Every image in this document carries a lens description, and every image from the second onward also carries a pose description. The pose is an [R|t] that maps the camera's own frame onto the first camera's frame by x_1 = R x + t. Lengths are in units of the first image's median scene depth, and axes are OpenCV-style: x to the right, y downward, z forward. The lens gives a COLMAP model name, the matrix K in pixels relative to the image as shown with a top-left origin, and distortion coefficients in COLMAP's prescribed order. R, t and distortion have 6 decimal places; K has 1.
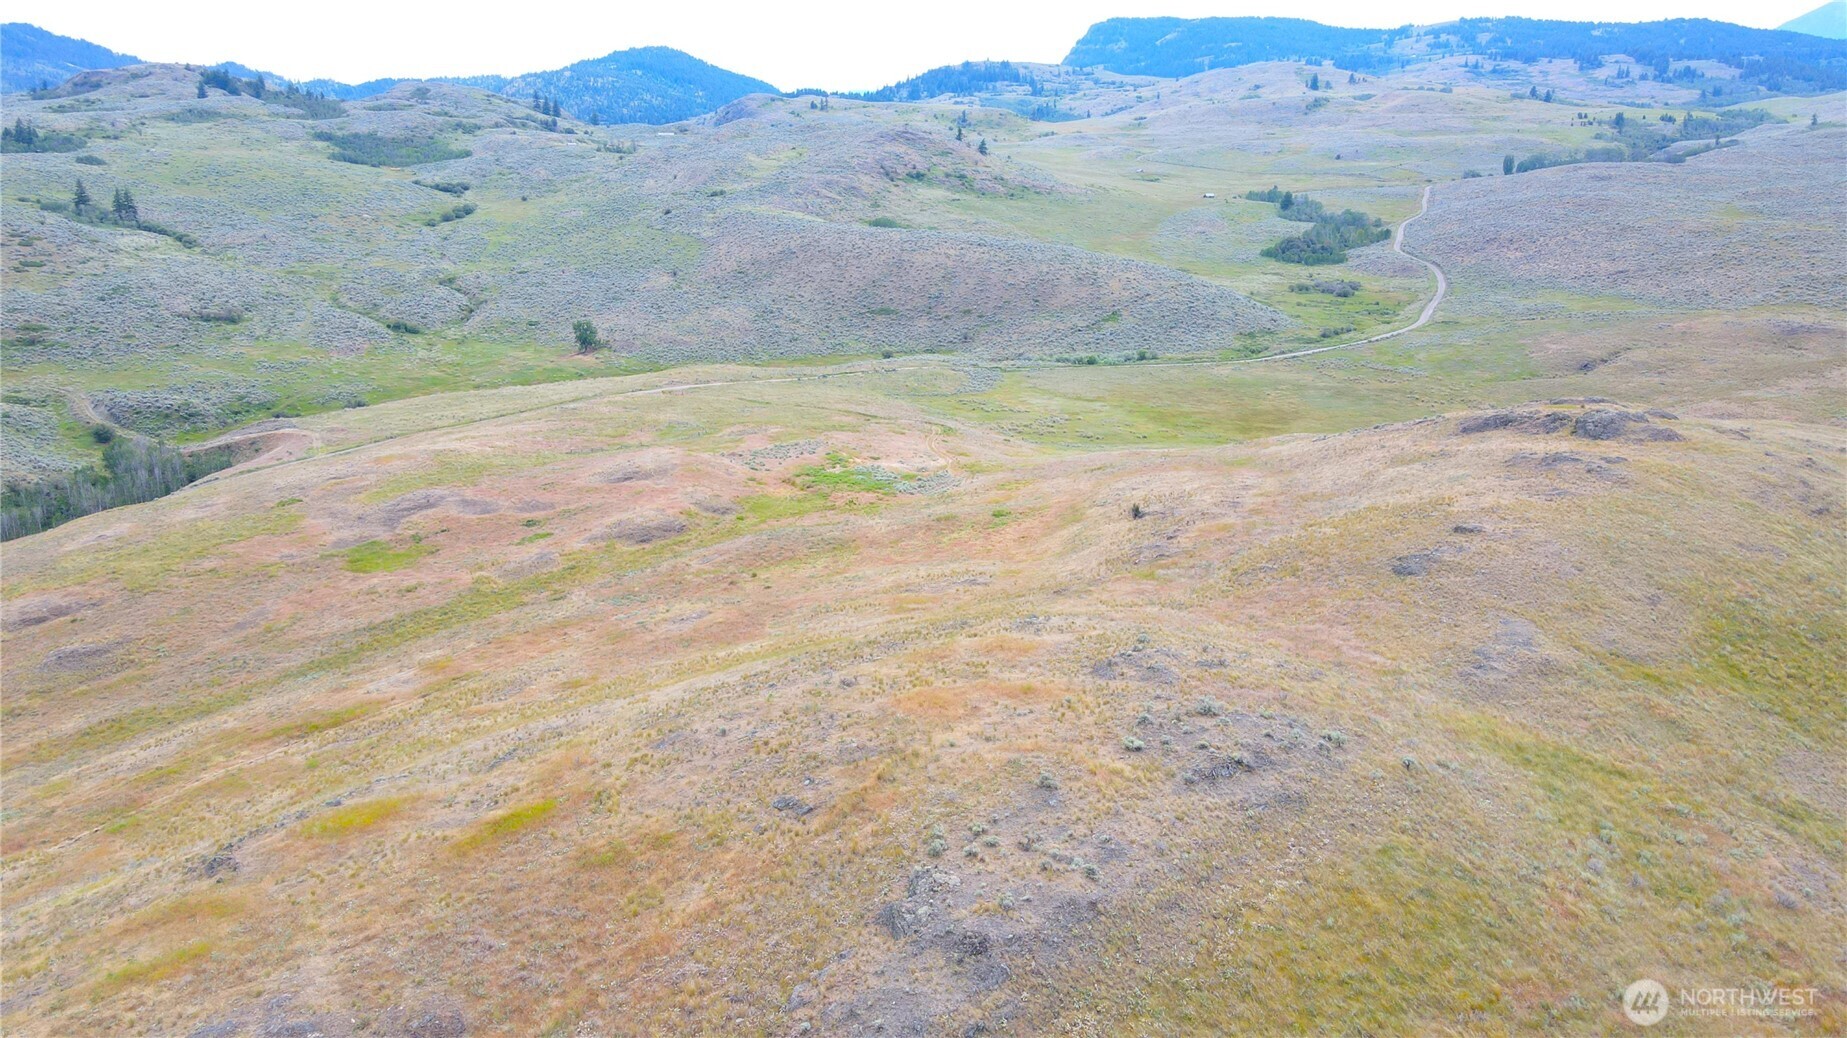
lens RADIAL K [[1361.1, 0, 920.8], [0, 1361.1, 521.9], [0, 0, 1]] dist [-0.006154, 0.033523]
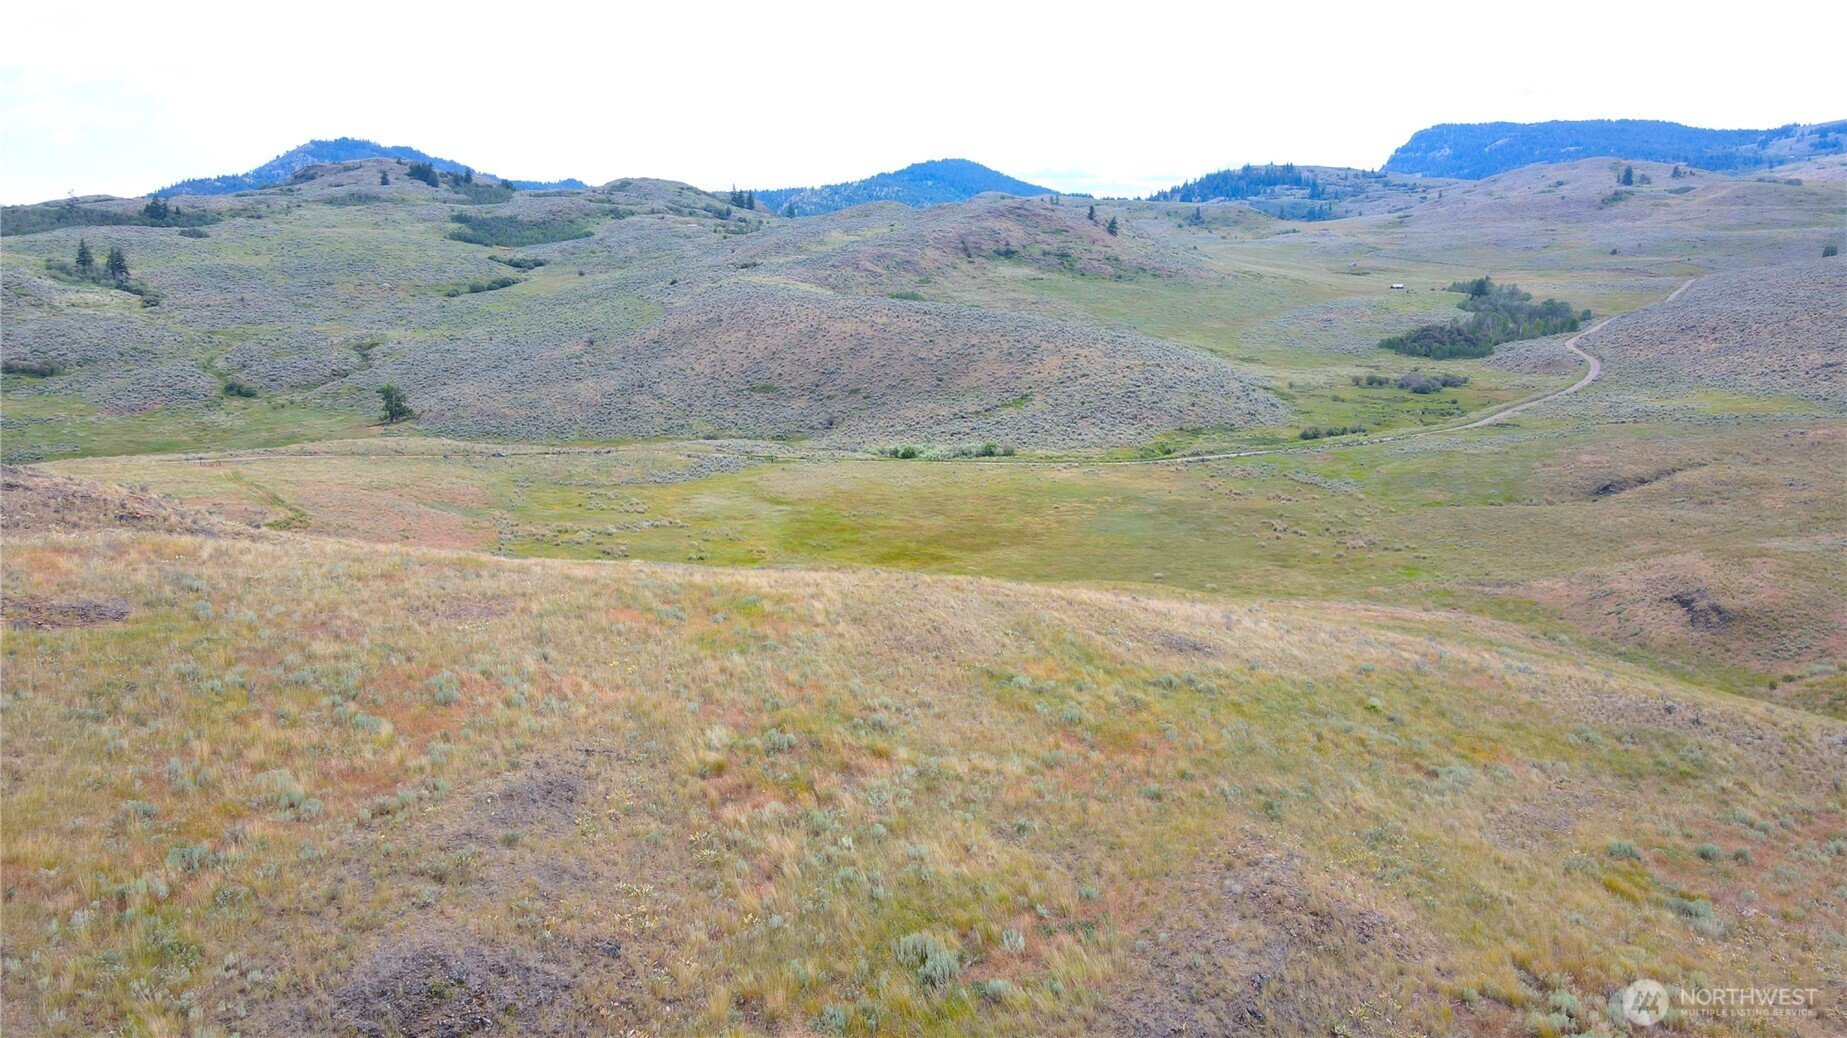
lens RADIAL K [[1361.1, 0, 933.5], [0, 1361.1, 515.3], [0, 0, 1]] dist [-0.006154, 0.033523]
pose [[0.969910, 0.051227, -0.238013, 0.088087], [-0.072324, 0.994106, -0.080762, -0.008388], [0.232473, 0.095546, 0.967898, 0.089572]]
